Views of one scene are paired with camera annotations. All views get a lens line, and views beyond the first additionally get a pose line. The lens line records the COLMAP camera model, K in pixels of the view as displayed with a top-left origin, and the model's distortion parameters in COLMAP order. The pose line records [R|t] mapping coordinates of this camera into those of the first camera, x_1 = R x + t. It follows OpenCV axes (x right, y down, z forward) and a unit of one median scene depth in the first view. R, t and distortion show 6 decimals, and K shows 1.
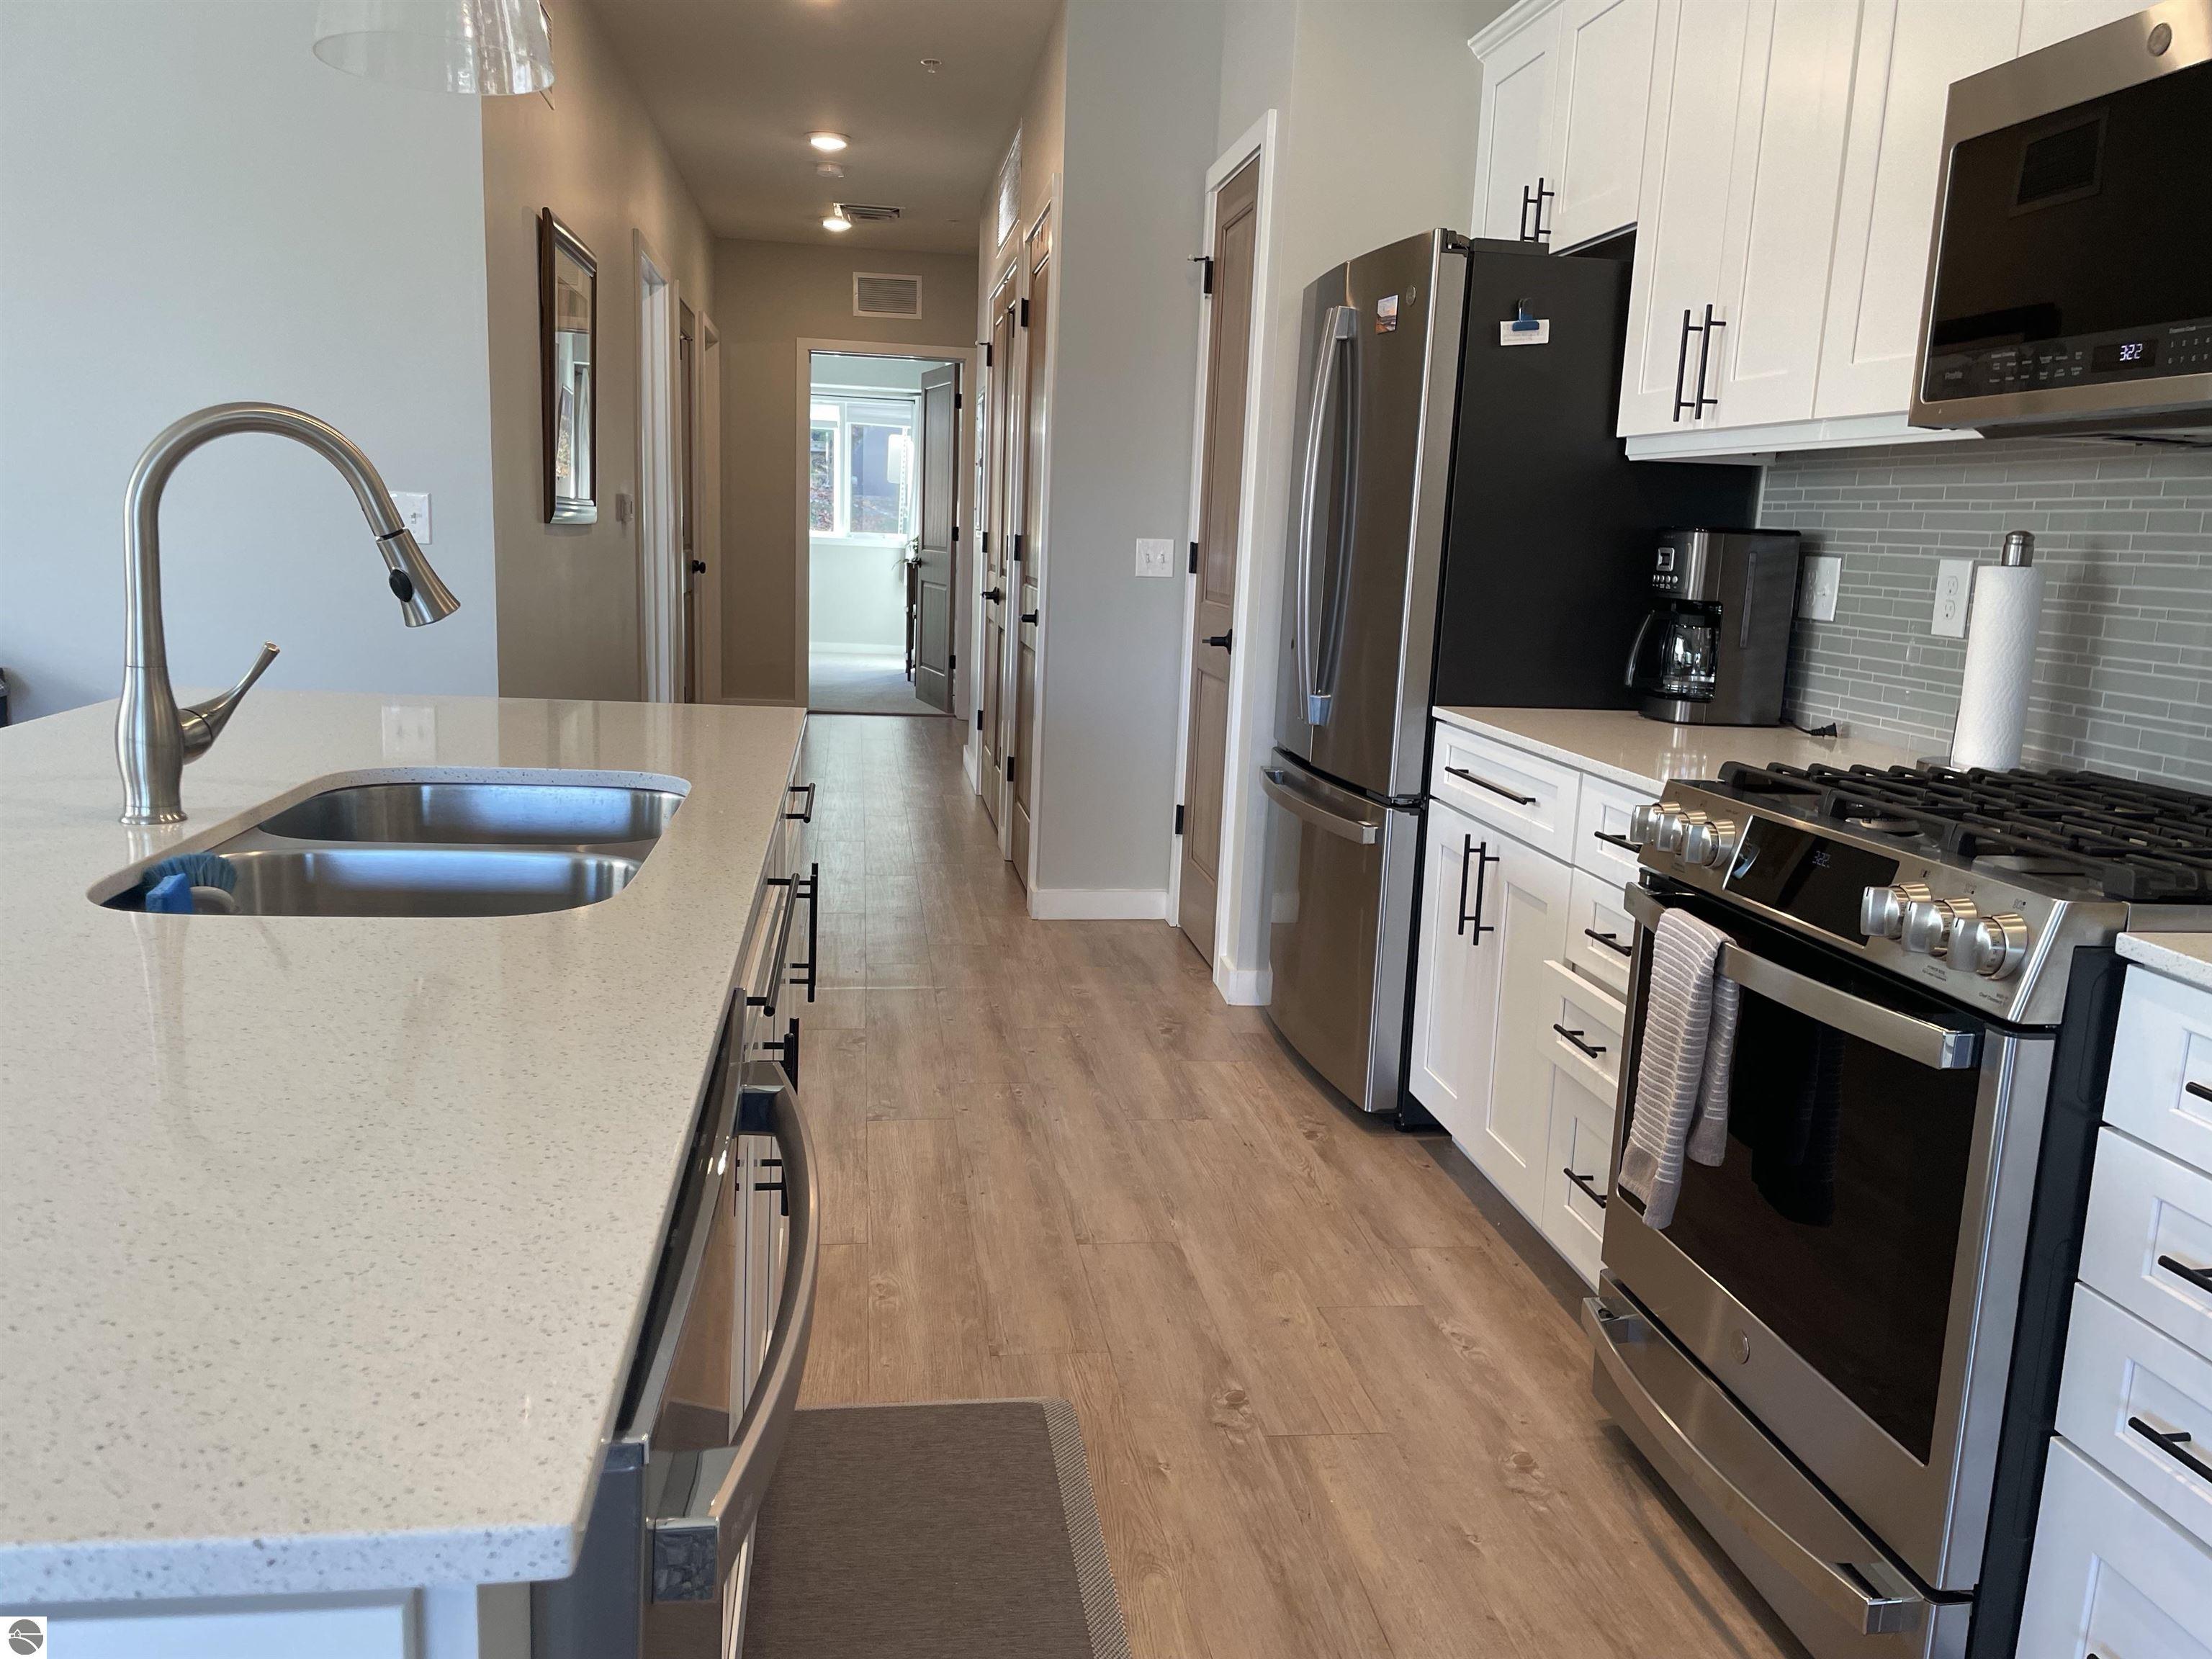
lens RADIAL K [[1698.1, 0, 1098.3], [0, 1698.1, 836.0], [0, 0, 1]] dist [0.078381, -0.005036]
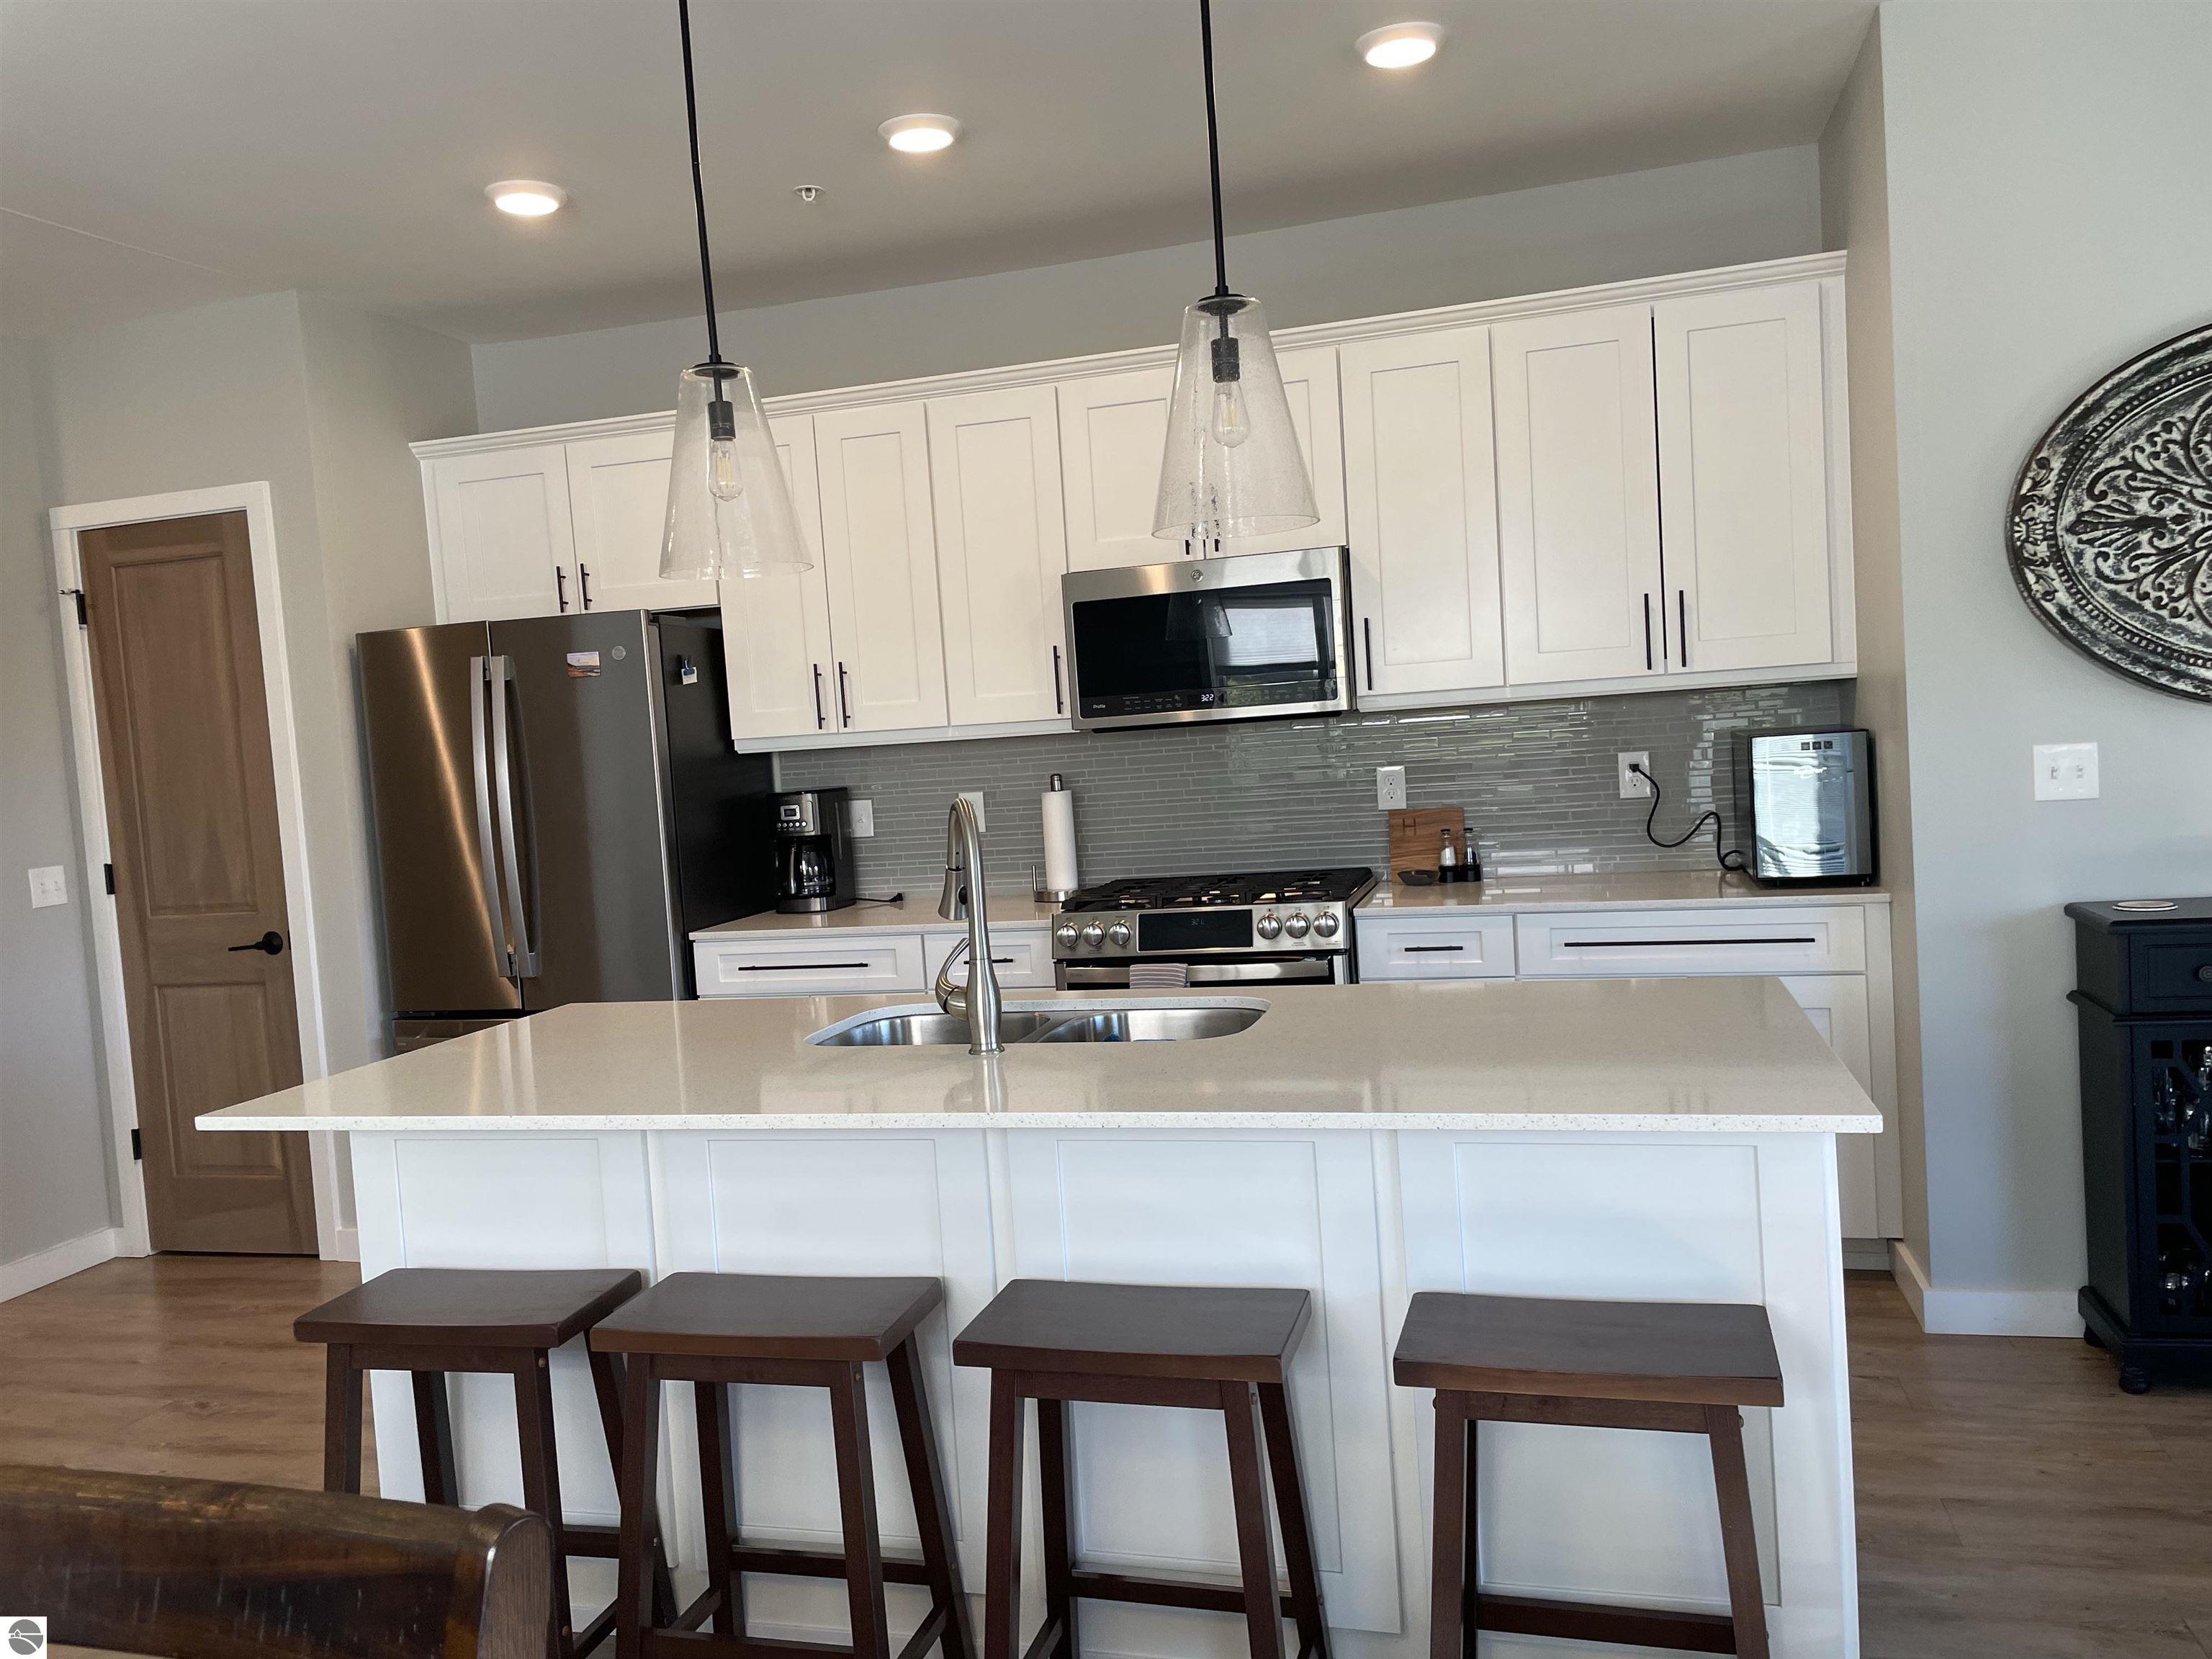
lens RADIAL K [[1698.1, 0, 1098.3], [0, 1698.1, 836.0], [0, 0, 1]] dist [0.078381, -0.005036]
pose [[0.408727, -0.130298, 0.903308, -0.974100], [0.251132, 0.967605, 0.025941, -0.110380], [-0.877425, 0.216247, 0.428209, 0.087914]]
